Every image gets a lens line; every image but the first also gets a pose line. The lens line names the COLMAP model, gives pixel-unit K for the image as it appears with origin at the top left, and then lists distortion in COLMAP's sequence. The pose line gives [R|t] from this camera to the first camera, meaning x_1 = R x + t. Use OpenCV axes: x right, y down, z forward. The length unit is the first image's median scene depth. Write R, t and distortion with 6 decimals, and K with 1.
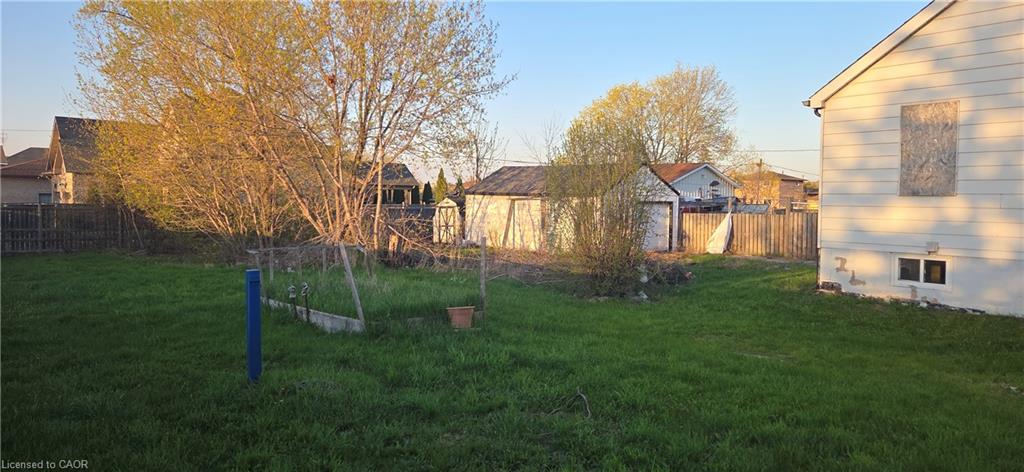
lens RADIAL K [[692.1, 0, 527.9], [0, 692.1, 225.8], [0, 0, 1]] dist [0.075854, -0.067108]
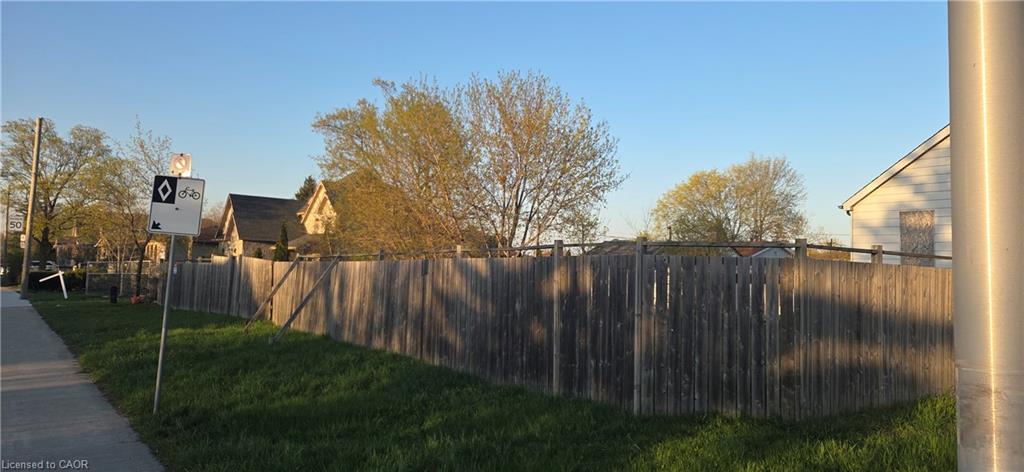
lens RADIAL K [[692.1, 0, 527.9], [0, 692.1, 225.8], [0, 0, 1]] dist [0.075854, -0.067108]
pose [[0.994912, 0.018081, -0.099111, -0.036933], [-0.028205, 0.994413, -0.101722, 0.011534], [0.096718, 0.104000, 0.989863, -0.163335]]
